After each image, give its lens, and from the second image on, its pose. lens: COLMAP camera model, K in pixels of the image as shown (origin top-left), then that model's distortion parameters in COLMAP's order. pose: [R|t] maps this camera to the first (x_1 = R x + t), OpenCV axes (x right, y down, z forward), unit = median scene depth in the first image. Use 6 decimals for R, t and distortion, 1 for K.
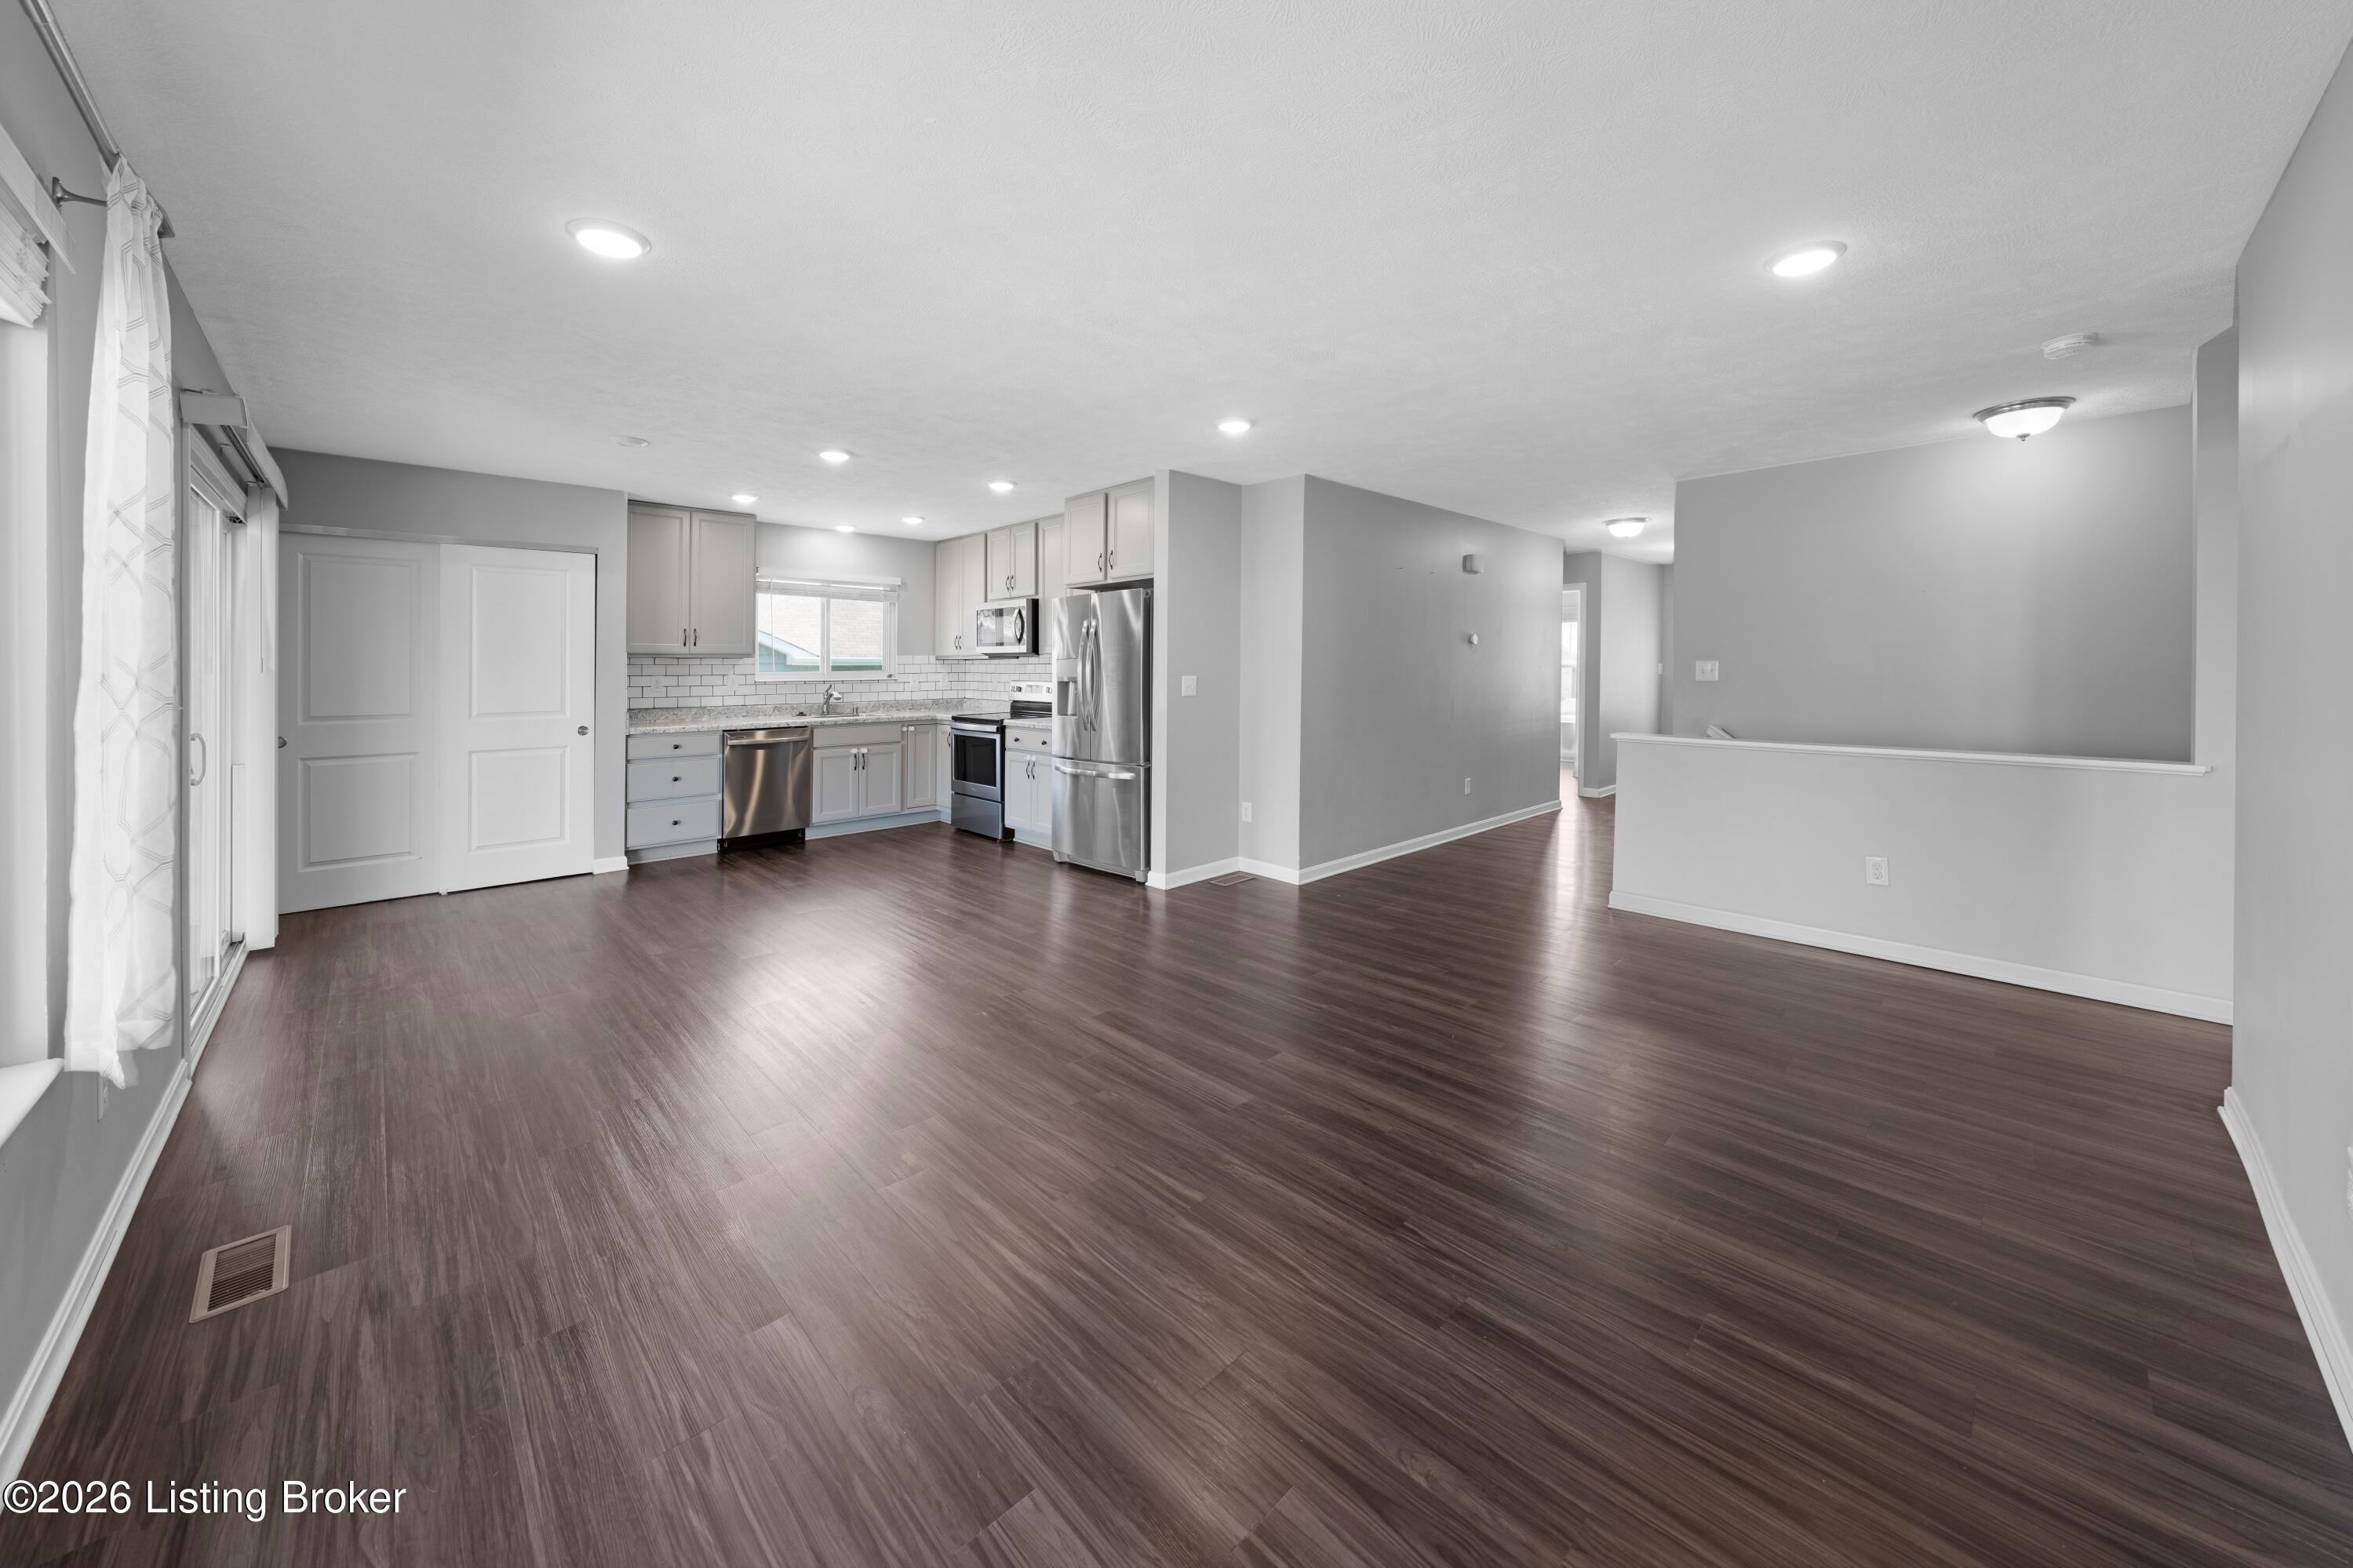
lens RADIAL K [[845.9, 0, 1153.6], [0, 845.9, 665.0], [0, 0, 1]] dist [-0.047079, 0.000022]
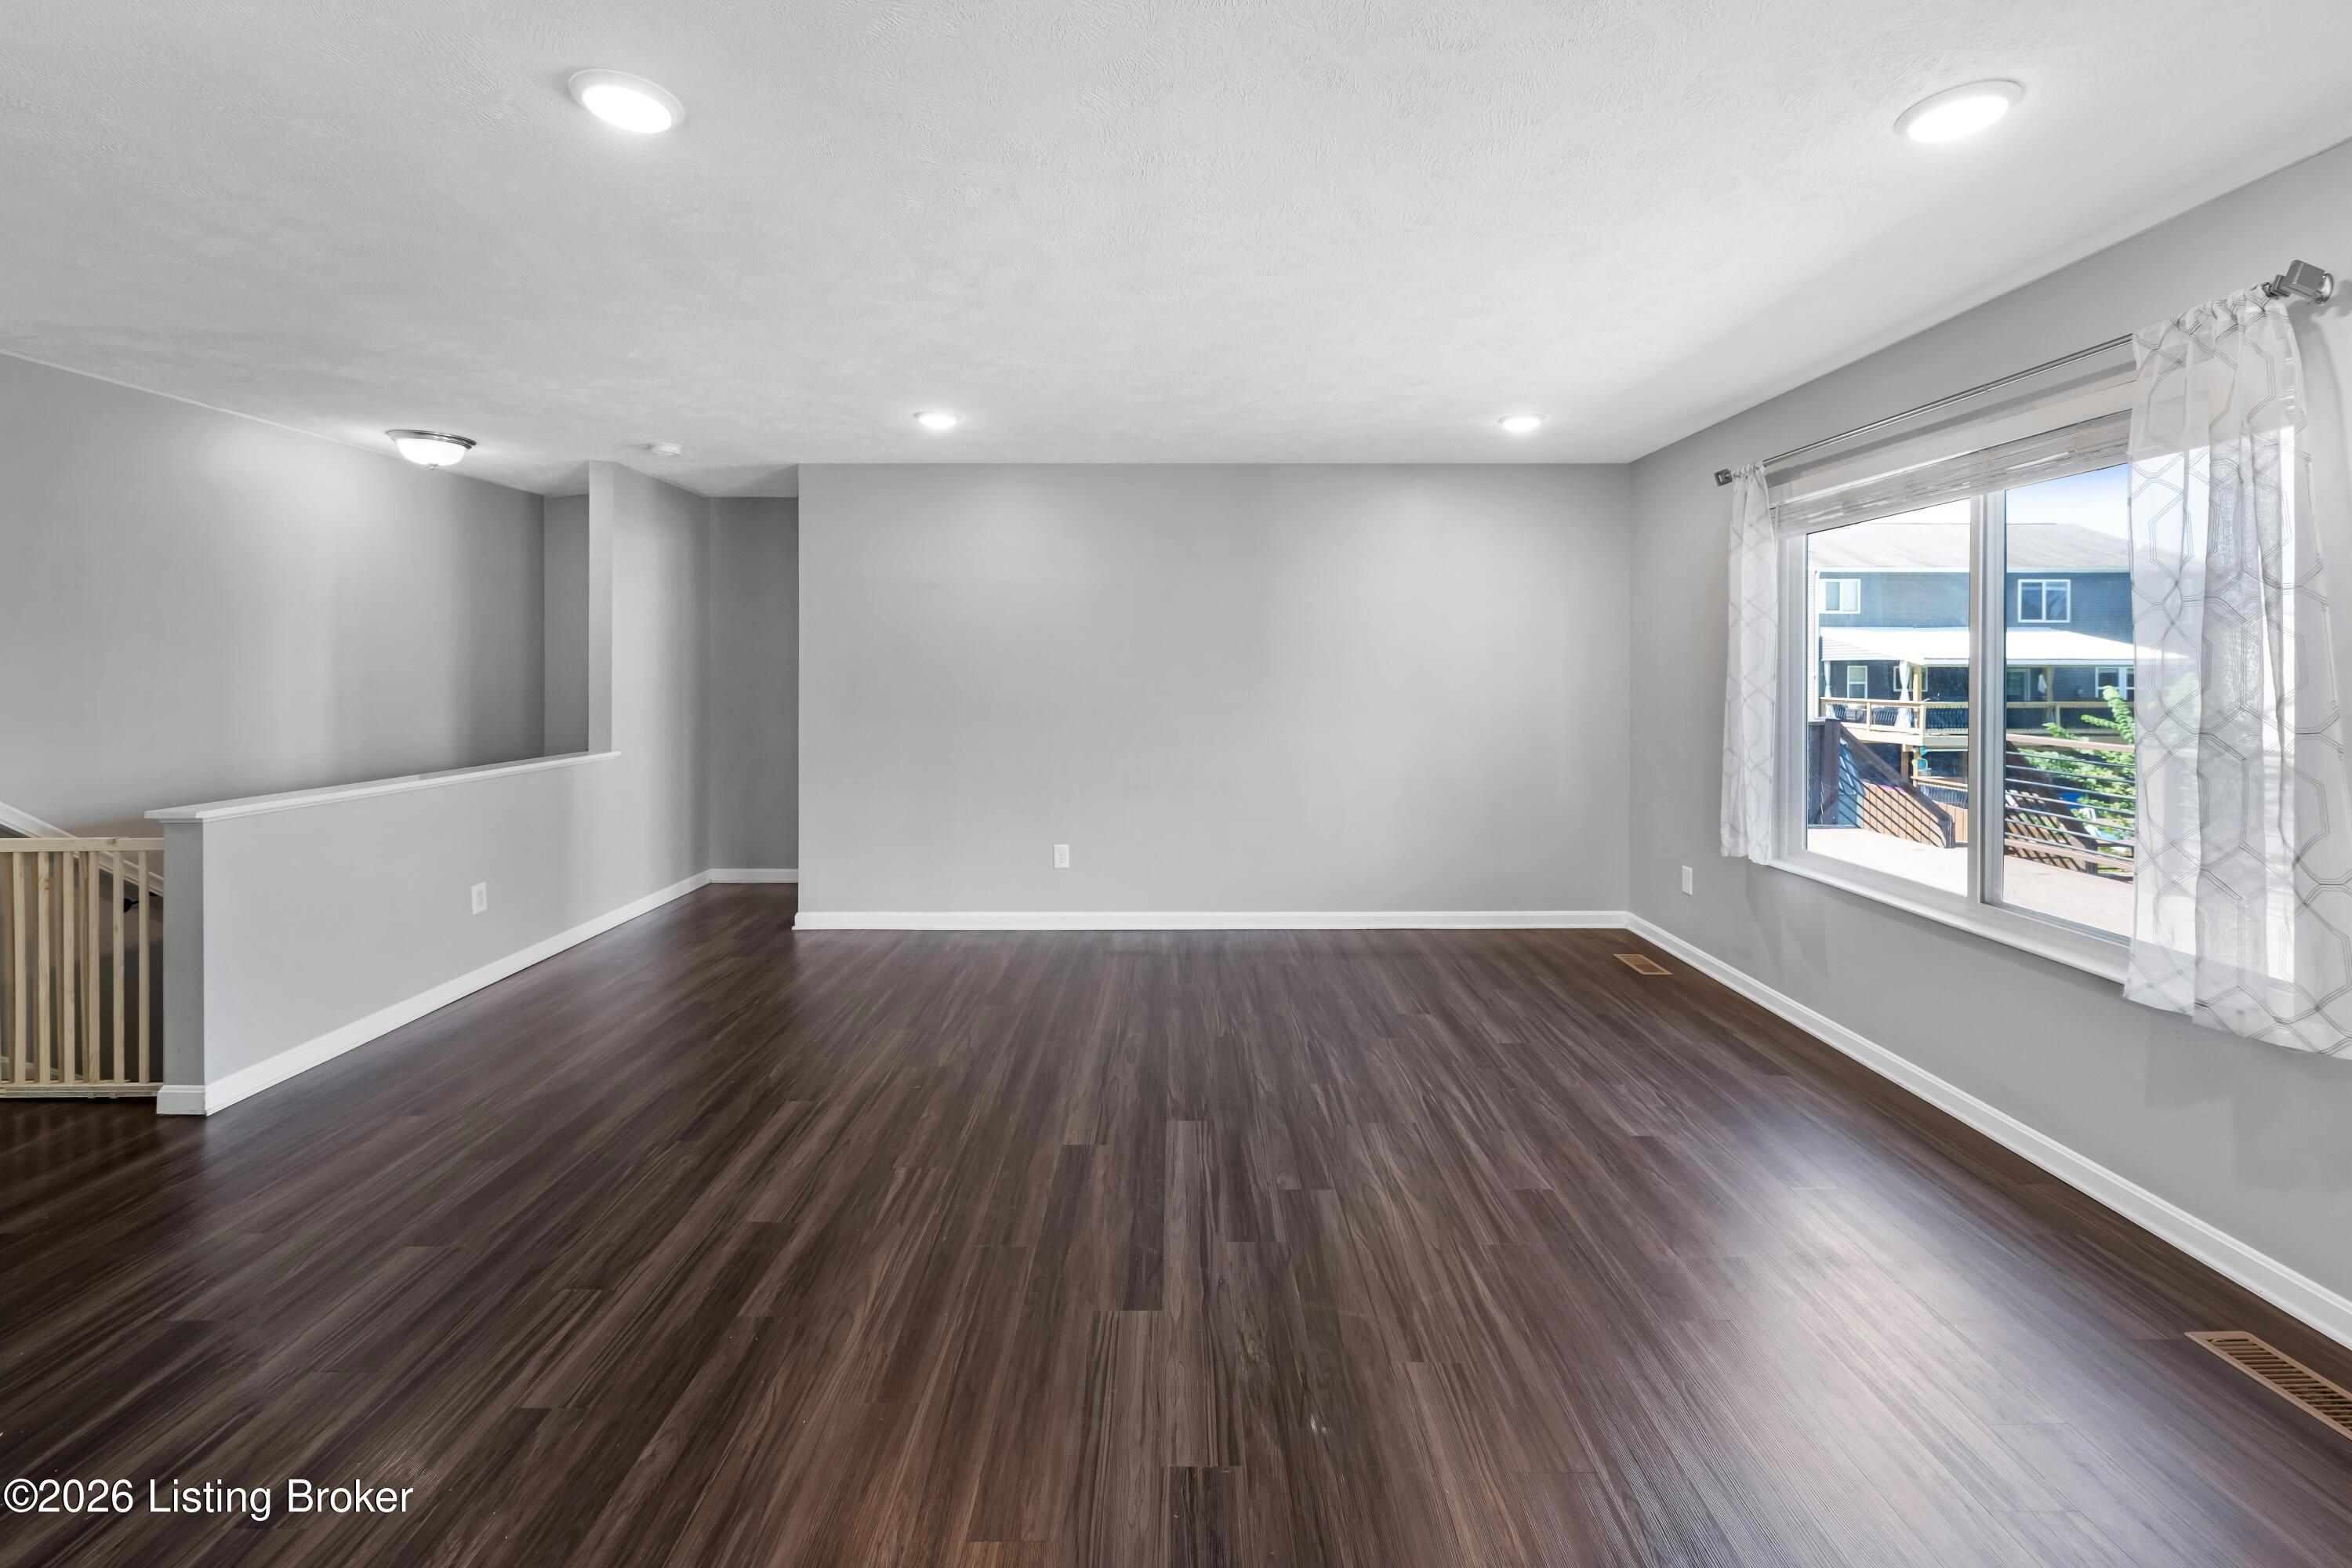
lens RADIAL K [[943.6, 0, 1156.6], [0, 943.6, 659.5], [0, 0, 1]] dist [-0.001327, -0.000545]
pose [[-0.734925, 0.005122, 0.678130, -0.668101], [-0.001737, 0.999954, -0.009435, -0.026394], [-0.678147, -0.008112, -0.734882, 1.934038]]
